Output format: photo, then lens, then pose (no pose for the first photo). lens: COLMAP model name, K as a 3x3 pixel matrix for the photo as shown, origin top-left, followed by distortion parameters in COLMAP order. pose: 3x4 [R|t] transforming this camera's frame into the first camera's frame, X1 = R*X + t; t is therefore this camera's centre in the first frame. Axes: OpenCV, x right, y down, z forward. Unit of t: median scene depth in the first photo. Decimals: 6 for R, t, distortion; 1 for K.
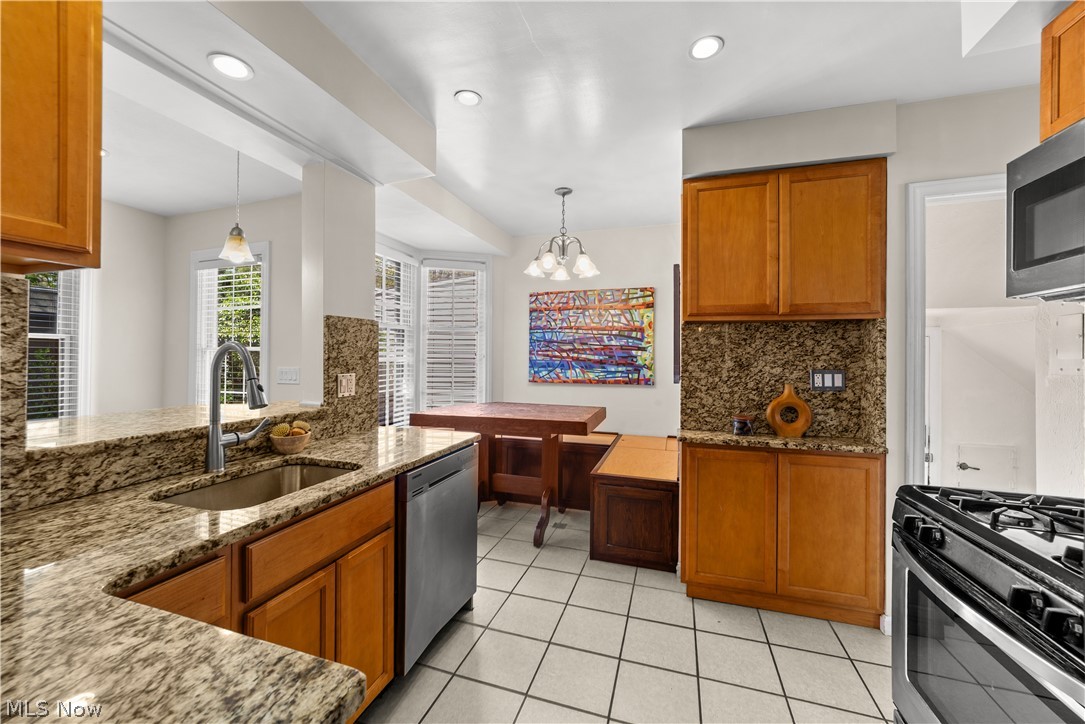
lens RADIAL K [[422.2, 0, 538.7], [0, 422.2, 357.9], [0, 0, 1]] dist [-0.006714, 0.003221]
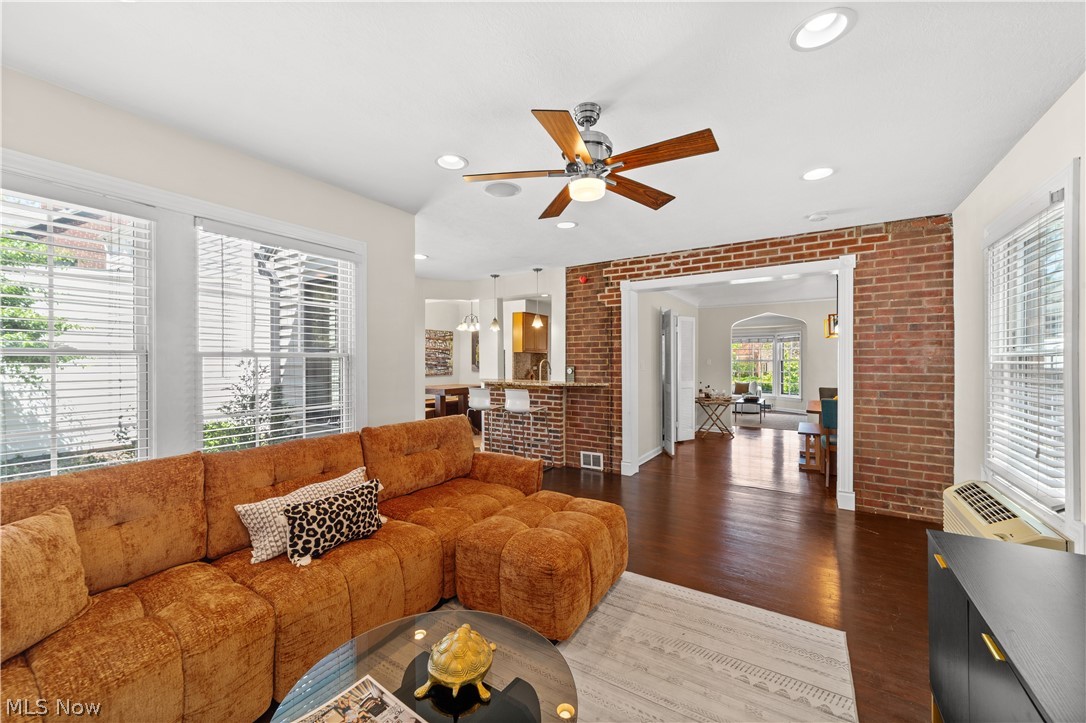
lens RADIAL K [[422.6, 0, 543.8], [0, 422.6, 362.6], [0, 0, 1]] dist [-0.006714, 0.003221]
pose [[0.264371, -0.006699, 0.964398, -1.727824], [0.005898, 0.999968, 0.005329, -0.009991], [-0.964403, 0.004280, 0.264402, -0.066358]]
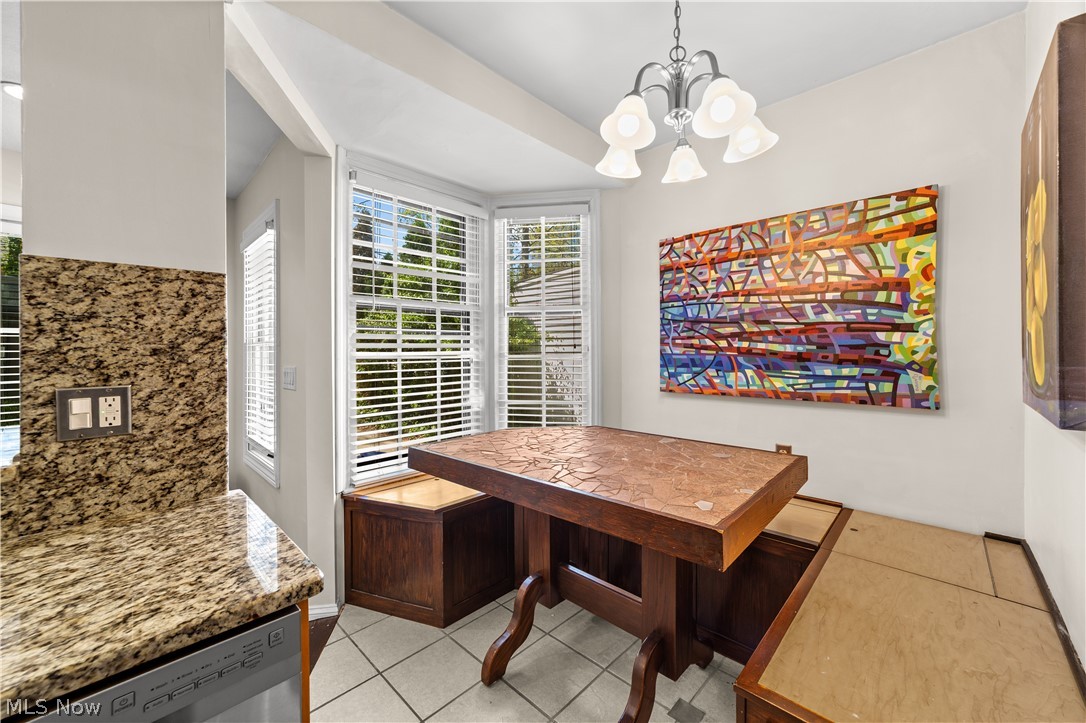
lens RADIAL K [[422.6, 0, 543.0], [0, 422.6, 351.2], [0, 0, 1]] dist [-0.006714, 0.003221]
pose [[0.901798, -0.009924, -0.432045, 0.089735], [0.008197, 0.999949, -0.005861, 0.003256], [0.432081, 0.001744, 0.901833, 0.419544]]
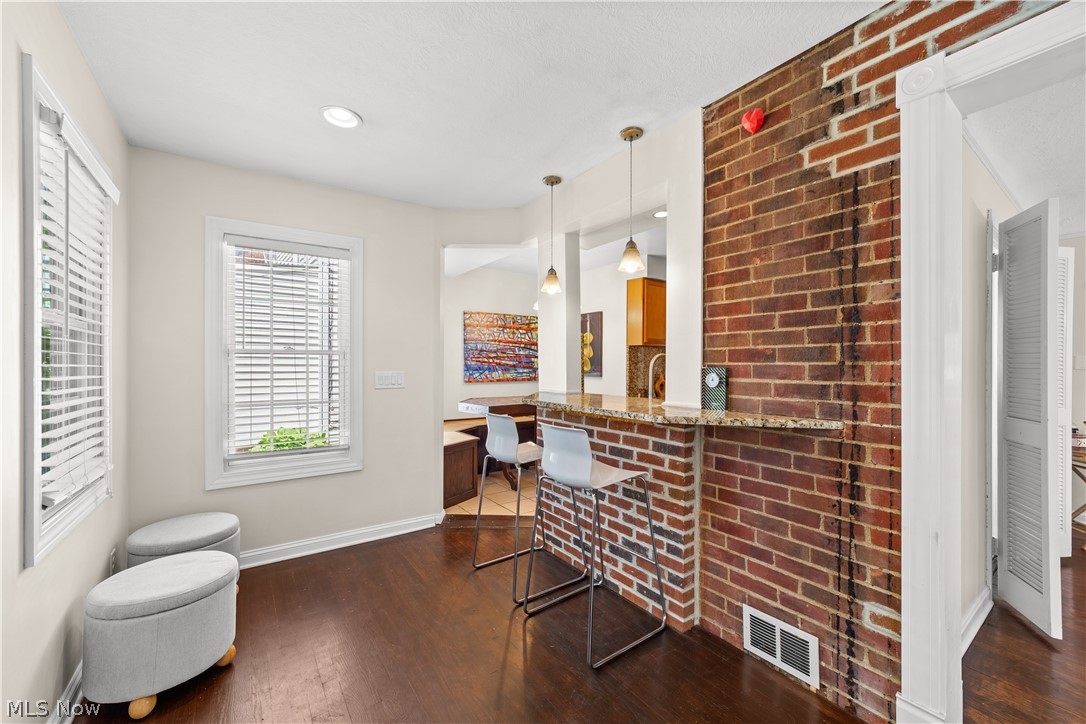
lens RADIAL K [[422.6, 0, 541.1], [0, 422.6, 366.5], [0, 0, 1]] dist [-0.006714, 0.003221]
pose [[0.603513, -0.006149, 0.797330, -0.935924], [0.003397, 0.999981, 0.005140, 0.004800], [-0.797346, -0.000393, 0.603522, 0.069365]]
